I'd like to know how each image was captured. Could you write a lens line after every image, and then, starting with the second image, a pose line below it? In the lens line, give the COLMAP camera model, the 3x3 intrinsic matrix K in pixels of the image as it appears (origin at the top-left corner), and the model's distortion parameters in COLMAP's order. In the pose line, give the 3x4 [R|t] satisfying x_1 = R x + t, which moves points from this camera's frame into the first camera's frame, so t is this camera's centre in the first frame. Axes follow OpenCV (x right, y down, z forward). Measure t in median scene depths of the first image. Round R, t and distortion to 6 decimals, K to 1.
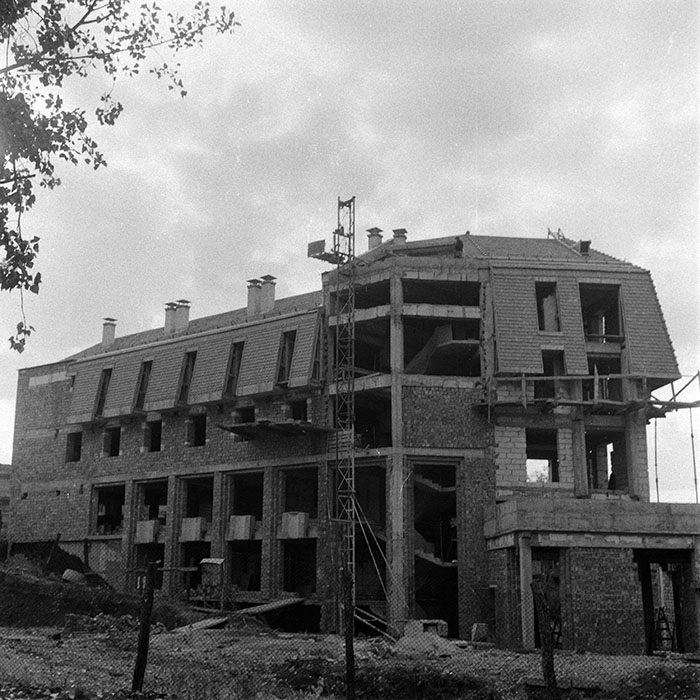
lens RADIAL K [[917.9, 0, 339.5], [0, 917.9, 350.5], [0, 0, 1]] dist [0.057715, -0.054461]
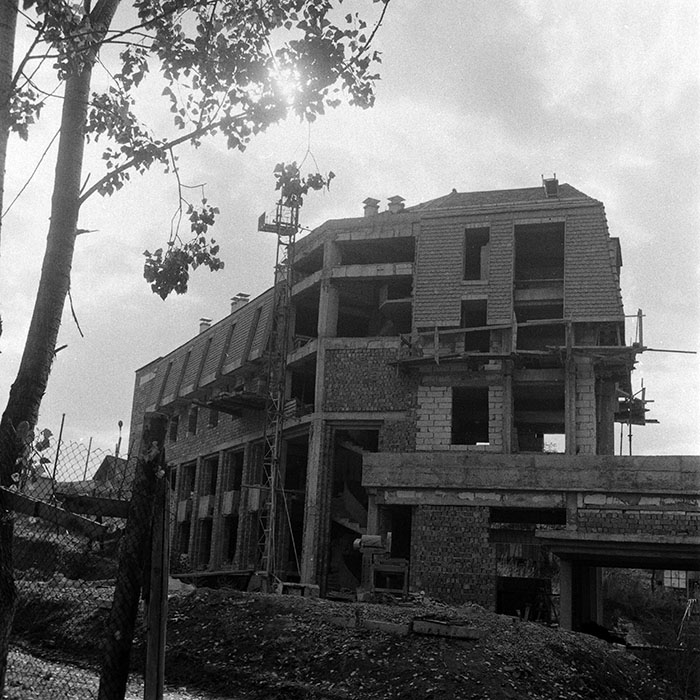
lens RADIAL K [[917.9, 0, 339.5], [0, 917.9, 350.5], [0, 0, 1]] dist [0.057715, -0.054461]
pose [[0.926027, -0.062351, -0.372273, 0.441440], [0.051974, 0.997931, -0.037856, 0.076445], [0.373863, 0.015708, 0.927351, 0.104895]]
